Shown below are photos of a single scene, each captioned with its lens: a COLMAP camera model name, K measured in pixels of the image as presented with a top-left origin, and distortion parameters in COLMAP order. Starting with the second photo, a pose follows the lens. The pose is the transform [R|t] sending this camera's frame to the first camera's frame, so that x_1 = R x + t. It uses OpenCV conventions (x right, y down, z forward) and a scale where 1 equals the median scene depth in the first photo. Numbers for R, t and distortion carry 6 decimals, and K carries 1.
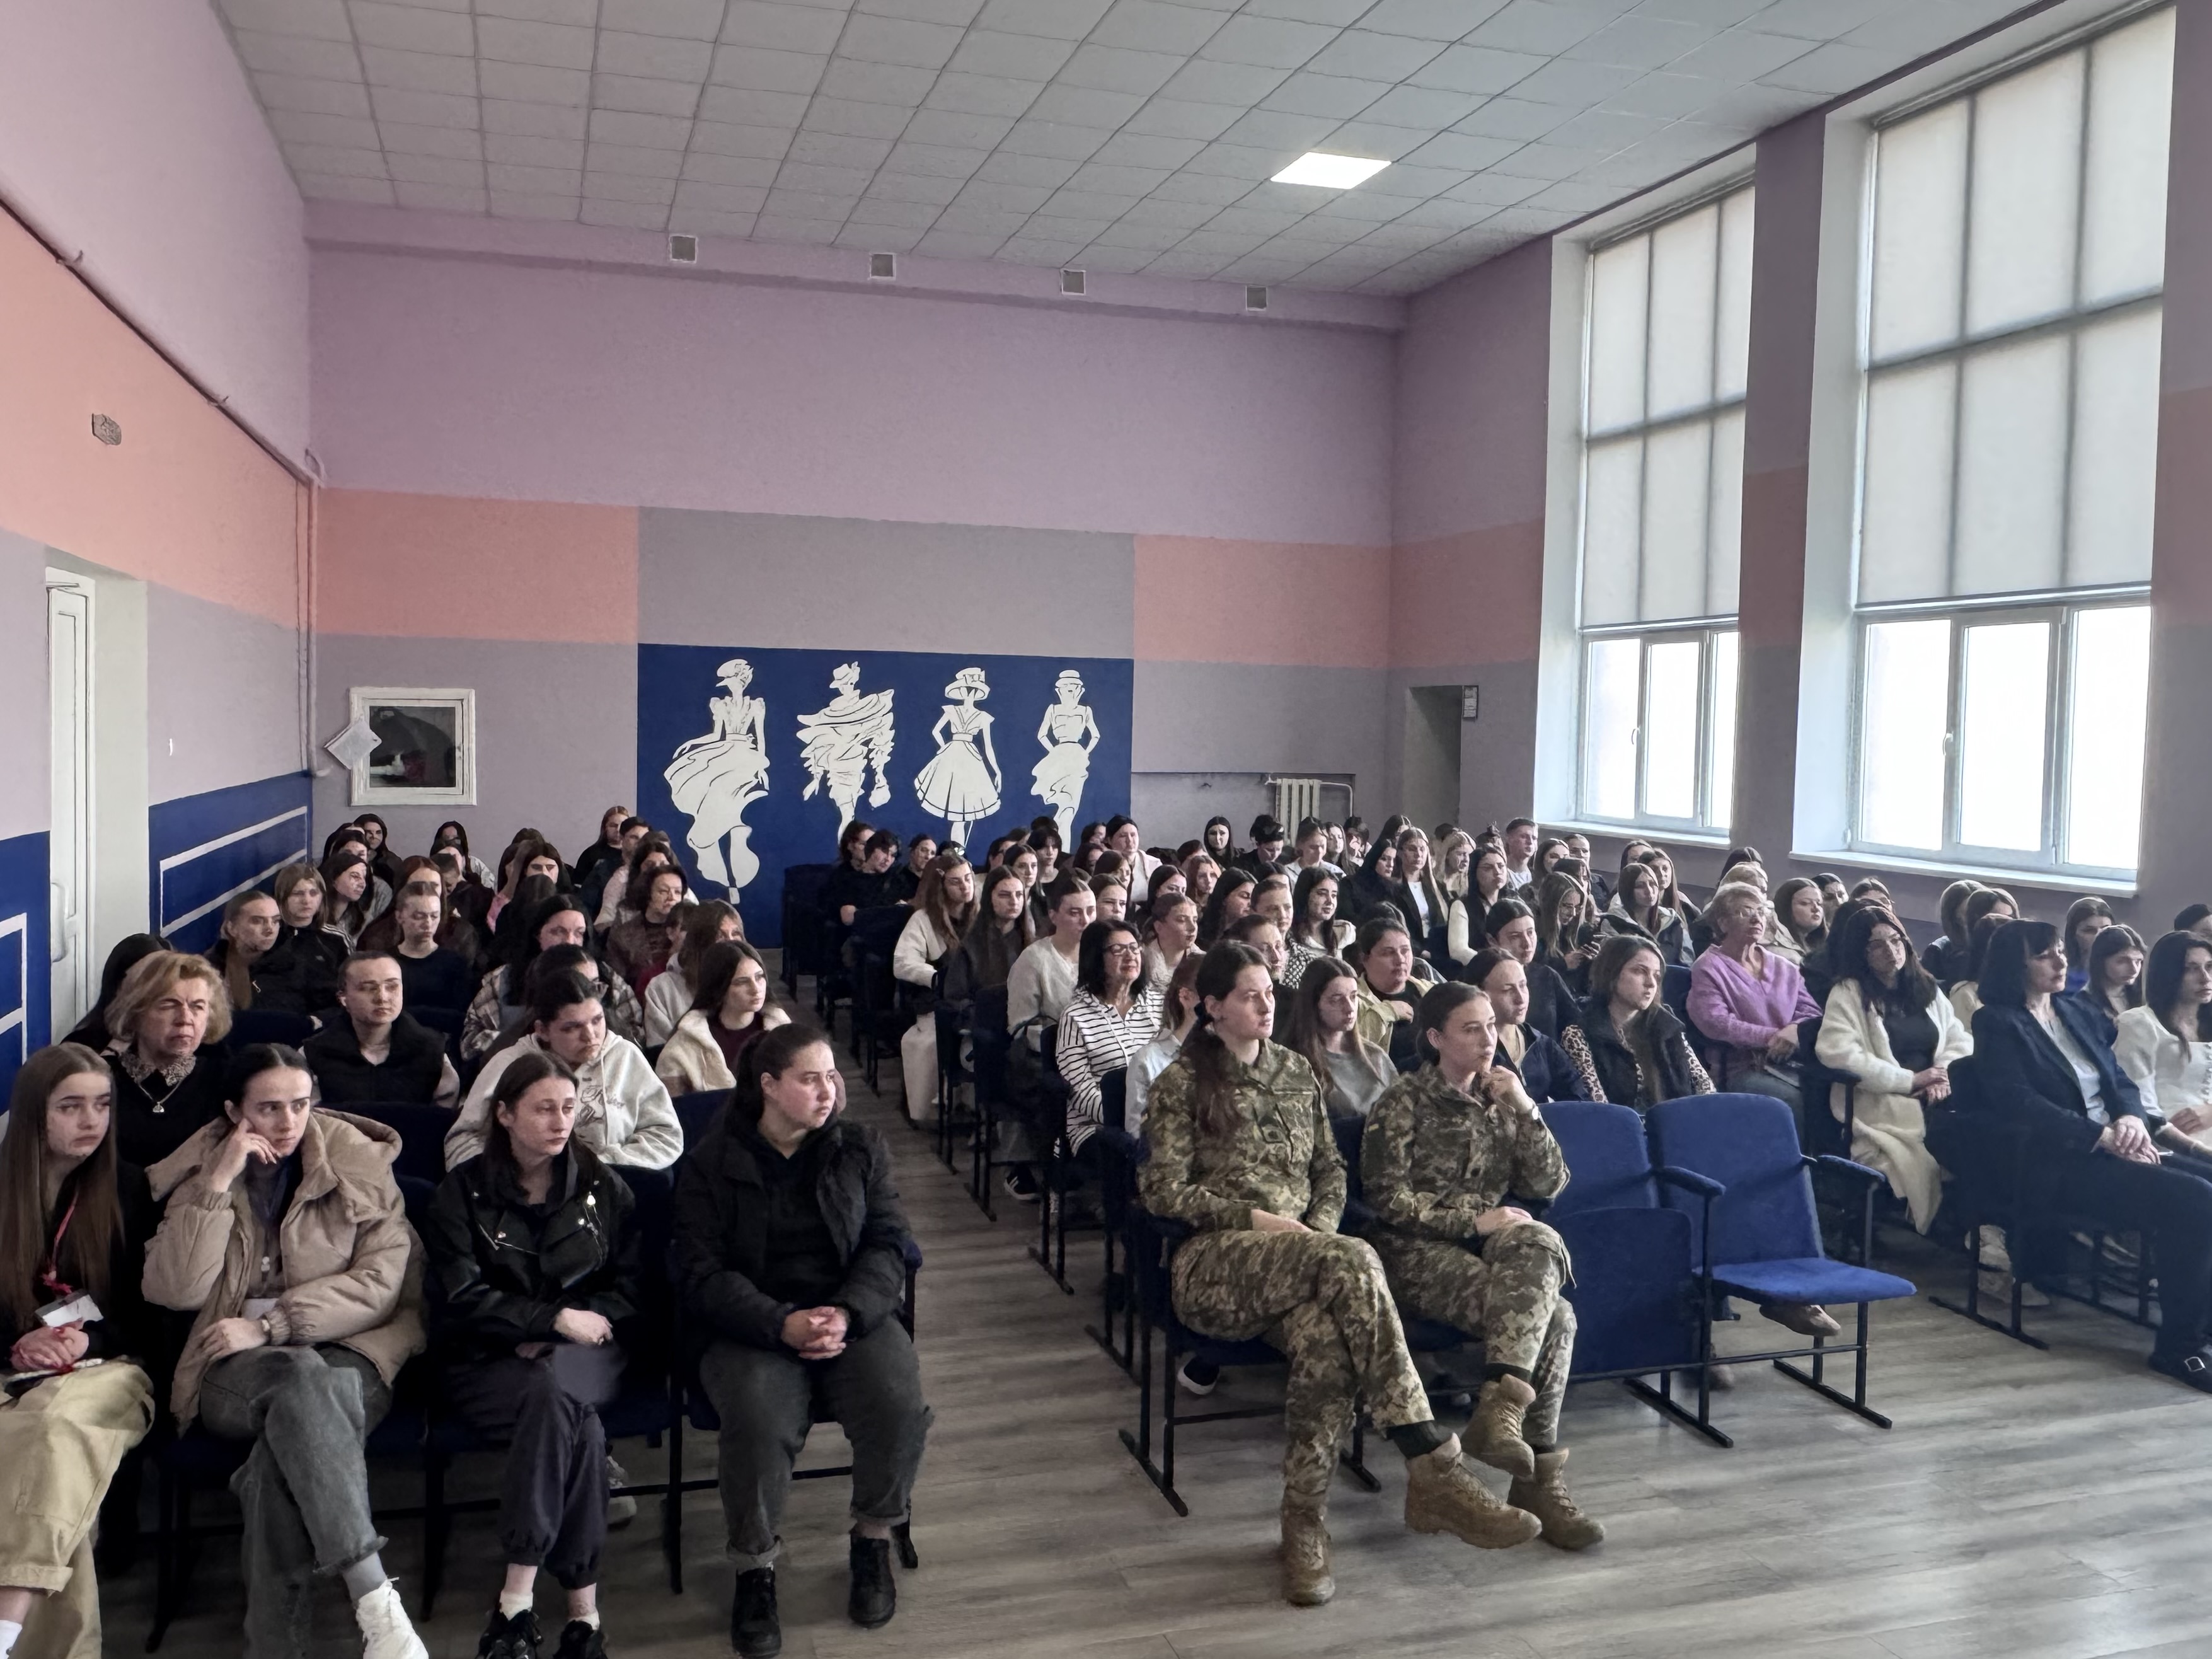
lens RADIAL K [[1695.0, 0, 1106.0], [0, 1695.0, 829.5], [0, 0, 1]] dist [-0.010224, 0.005866]
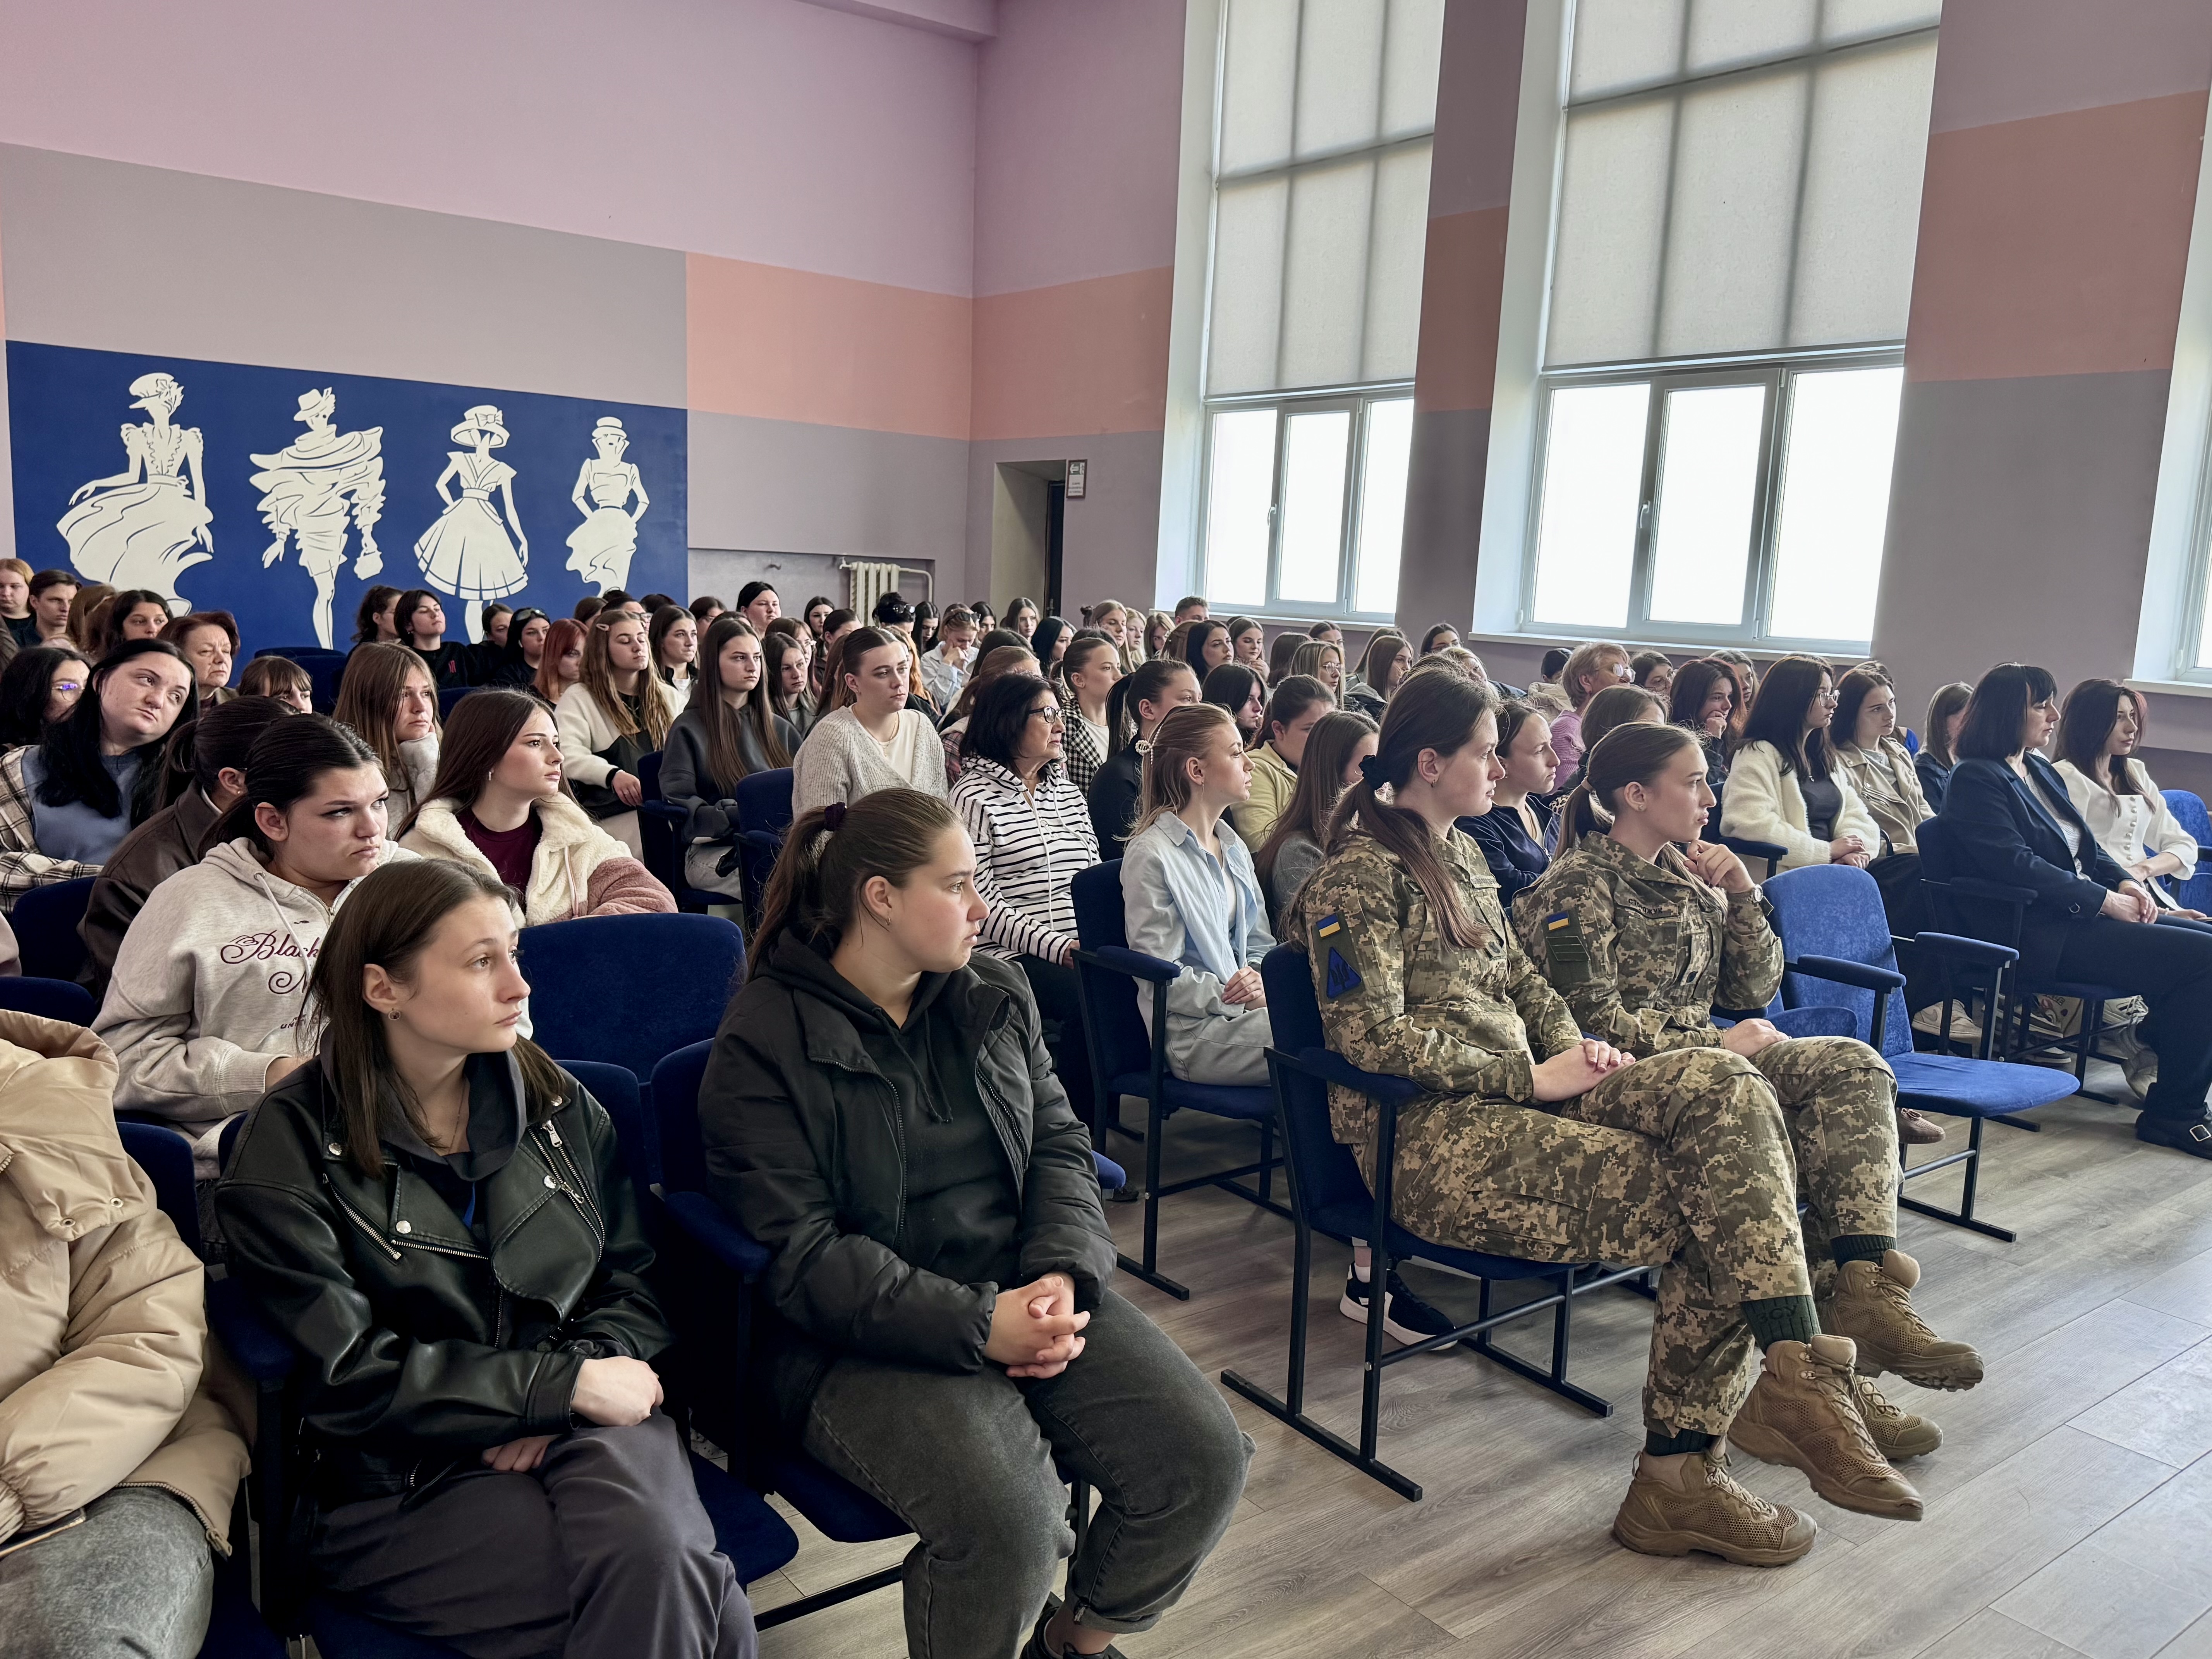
lens RADIAL K [[1677.6, 0, 1106.0], [0, 1677.6, 829.5], [0, 0, 1]] dist [0.102787, -0.174314]
pose [[0.935772, -0.033332, 0.351026, -0.106292], [-0.002661, 0.994826, 0.101557, 0.023808], [-0.352595, -0.095968, 0.930842, 0.152137]]
